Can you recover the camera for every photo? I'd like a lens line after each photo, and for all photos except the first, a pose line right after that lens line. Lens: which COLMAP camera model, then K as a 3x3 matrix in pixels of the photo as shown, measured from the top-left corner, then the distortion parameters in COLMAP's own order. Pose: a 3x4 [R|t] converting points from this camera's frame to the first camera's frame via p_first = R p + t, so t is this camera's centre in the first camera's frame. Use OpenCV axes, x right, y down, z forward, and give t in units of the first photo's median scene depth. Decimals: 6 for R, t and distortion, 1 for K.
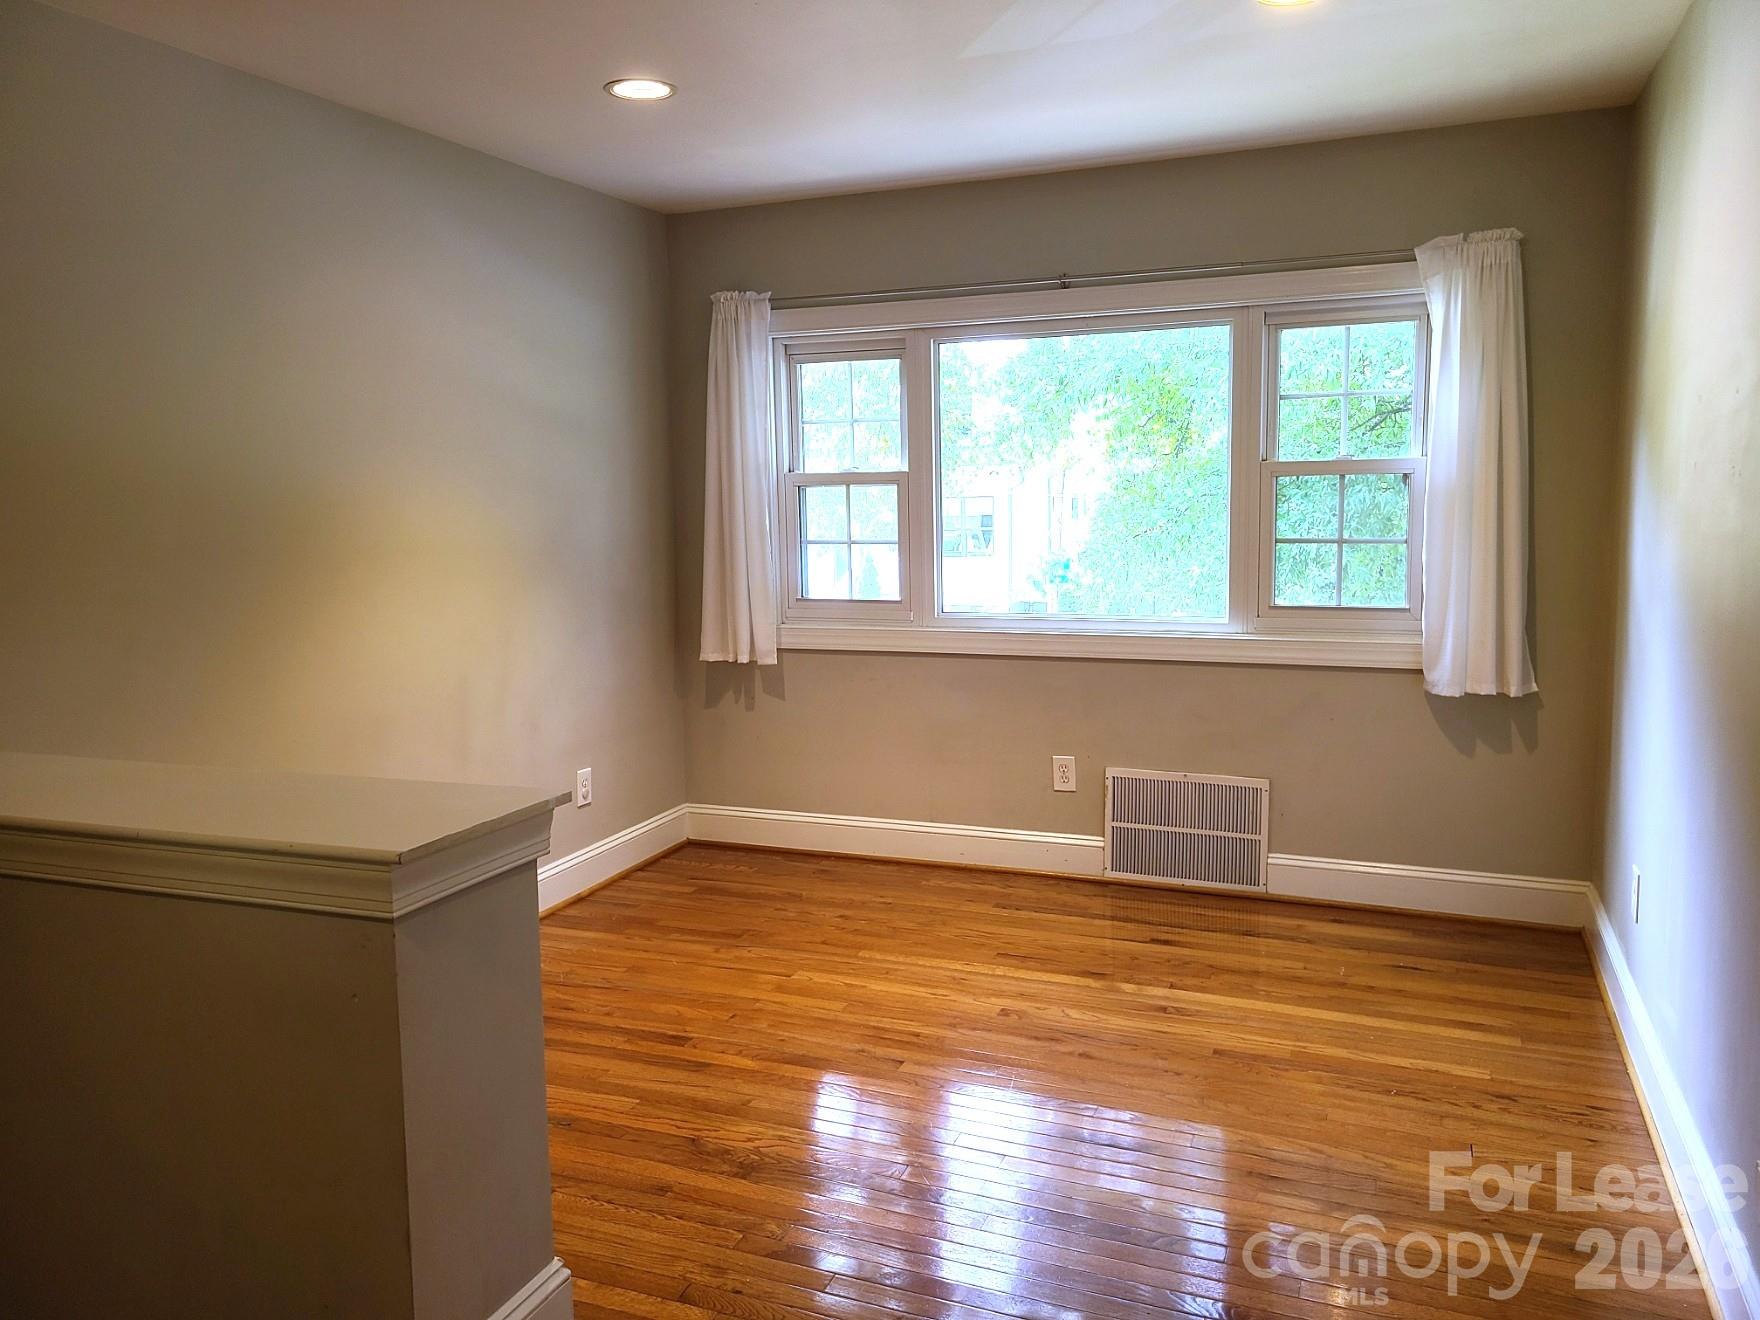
lens RADIAL K [[1415.1, 0, 880.0], [0, 1415.1, 660.0], [0, 0, 1]] dist [0.041737, -0.002605]
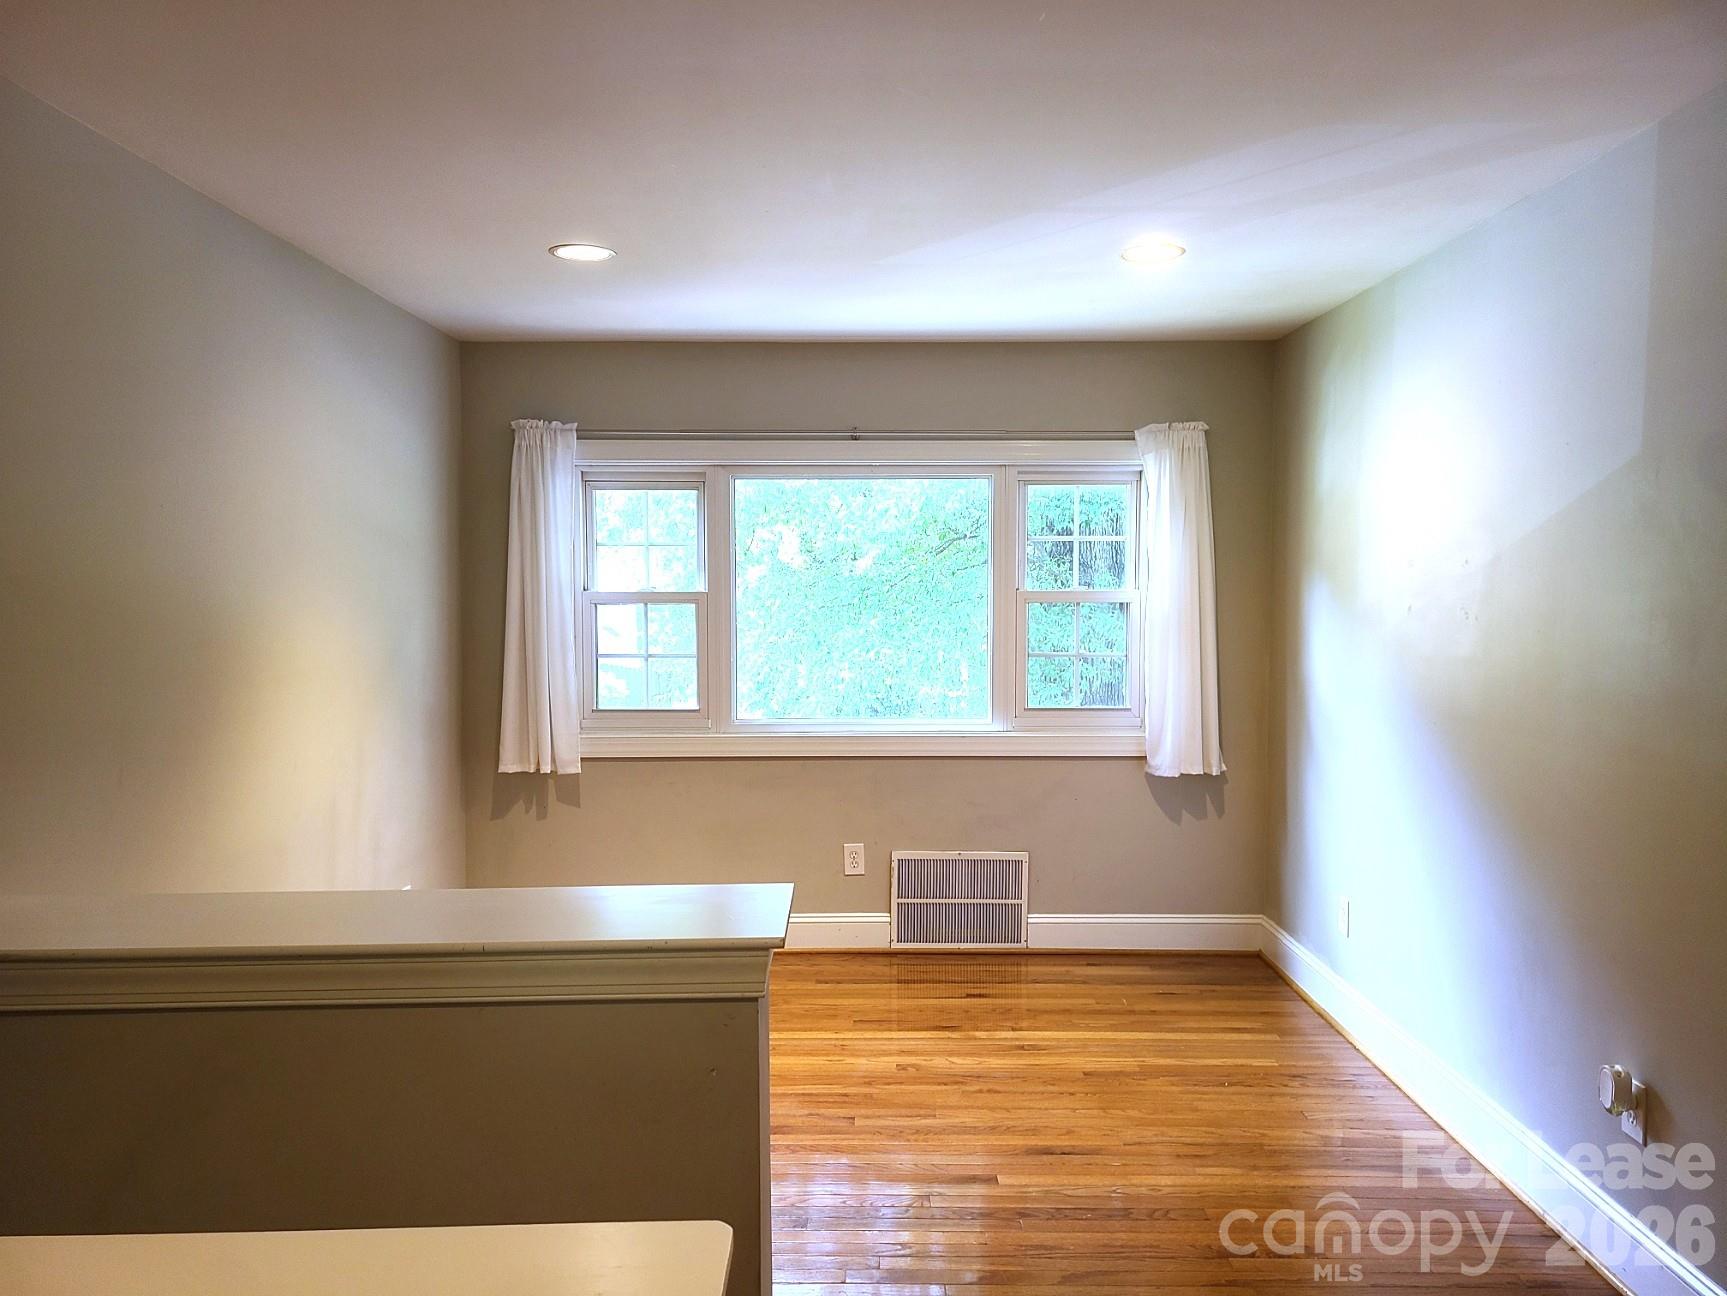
lens RADIAL K [[1436.1, 0, 863.5], [0, 1436.1, 648.0], [0, 0, 1]] dist [0.046072, 0.001878]
pose [[0.910351, -0.003519, 0.413822, -0.355529], [0.035001, 0.997036, -0.068520, -0.009823], [-0.412354, 0.076861, 0.907775, -0.063376]]
